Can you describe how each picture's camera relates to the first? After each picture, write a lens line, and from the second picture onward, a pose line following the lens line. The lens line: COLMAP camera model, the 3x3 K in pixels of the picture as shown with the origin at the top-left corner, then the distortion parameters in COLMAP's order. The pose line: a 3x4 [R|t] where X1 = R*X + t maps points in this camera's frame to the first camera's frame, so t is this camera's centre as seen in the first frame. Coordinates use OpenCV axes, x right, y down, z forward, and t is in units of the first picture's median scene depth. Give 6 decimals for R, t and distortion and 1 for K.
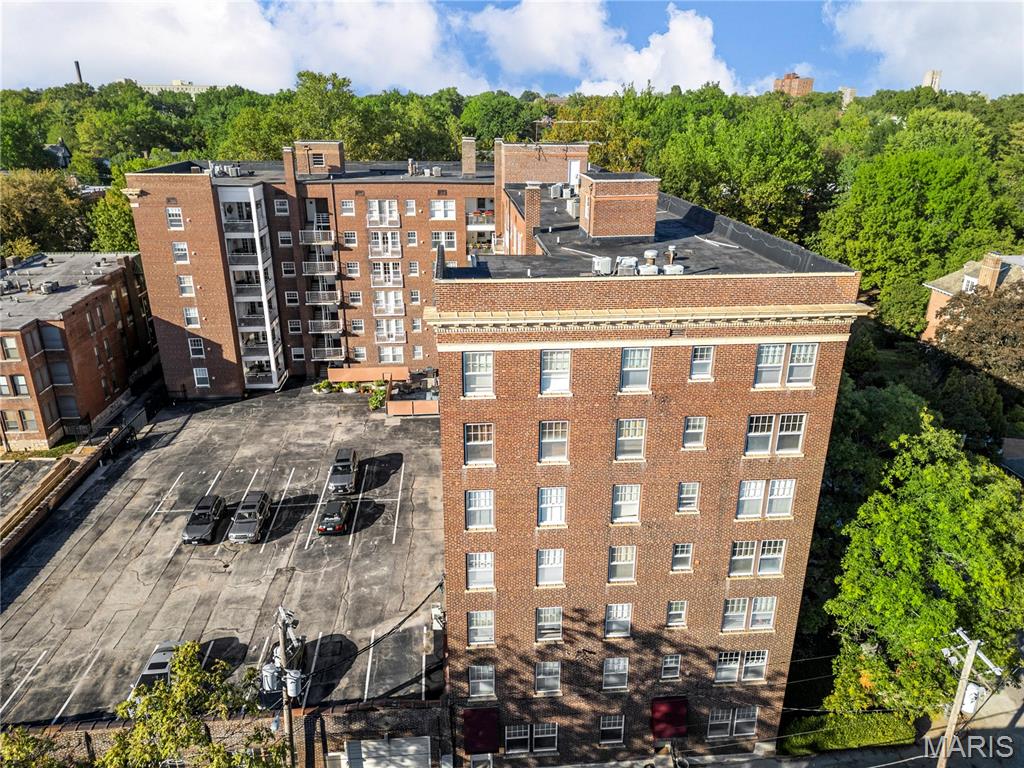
lens RADIAL K [[717.4, 0, 512.0], [0, 717.4, 384.0], [0, 0, 1]] dist [0.074547, -0.068056]
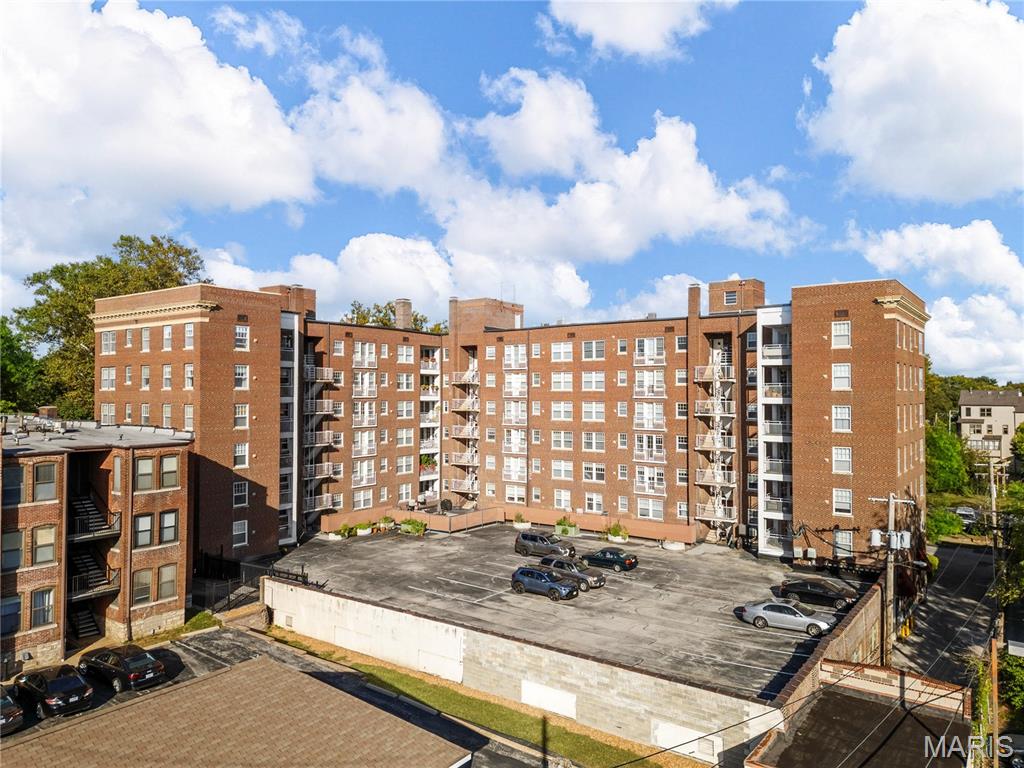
lens RADIAL K [[717.4, 0, 512.0], [0, 717.4, 384.0], [0, 0, 1]] dist [0.074547, -0.068056]
pose [[0.652185, 0.006939, 0.758028, -0.849377], [0.275373, 0.929480, -0.245431, 0.117809], [-0.706275, 0.368807, 0.604282, 0.249183]]
